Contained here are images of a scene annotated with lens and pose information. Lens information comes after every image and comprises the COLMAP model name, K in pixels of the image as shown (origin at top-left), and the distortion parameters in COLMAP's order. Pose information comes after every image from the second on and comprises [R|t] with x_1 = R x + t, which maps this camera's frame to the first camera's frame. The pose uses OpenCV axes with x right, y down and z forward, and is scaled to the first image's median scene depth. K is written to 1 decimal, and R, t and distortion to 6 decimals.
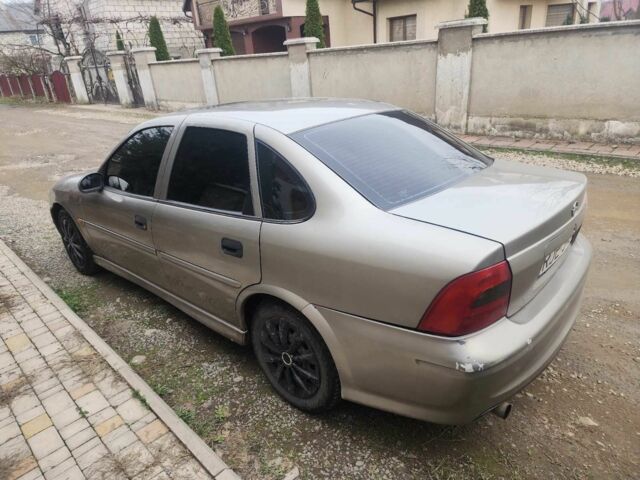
lens RADIAL K [[444.8, 0, 320.0], [0, 444.8, 240.0], [0, 0, 1]] dist [0.003986, 0.001809]
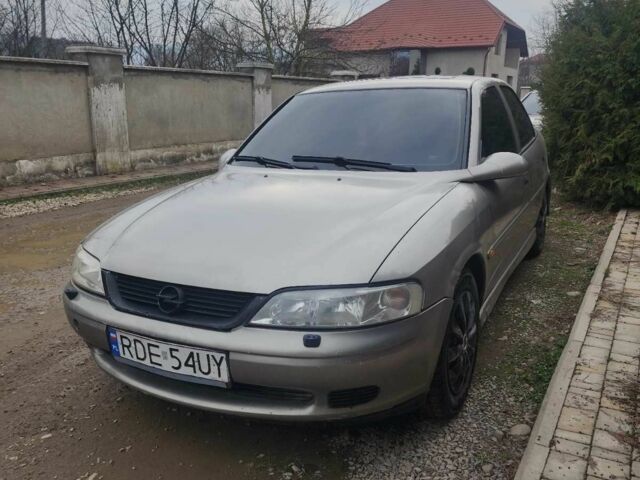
lens RADIAL K [[598.5, 0, 320.0], [0, 598.5, 240.0], [0, 0, 1]] dist [-0.002007, -0.002394]
pose [[-0.271660, -0.147723, 0.950988, -0.708148], [0.391157, 0.885901, 0.249351, -0.194219], [-0.879316, 0.439724, -0.182881, 0.779176]]
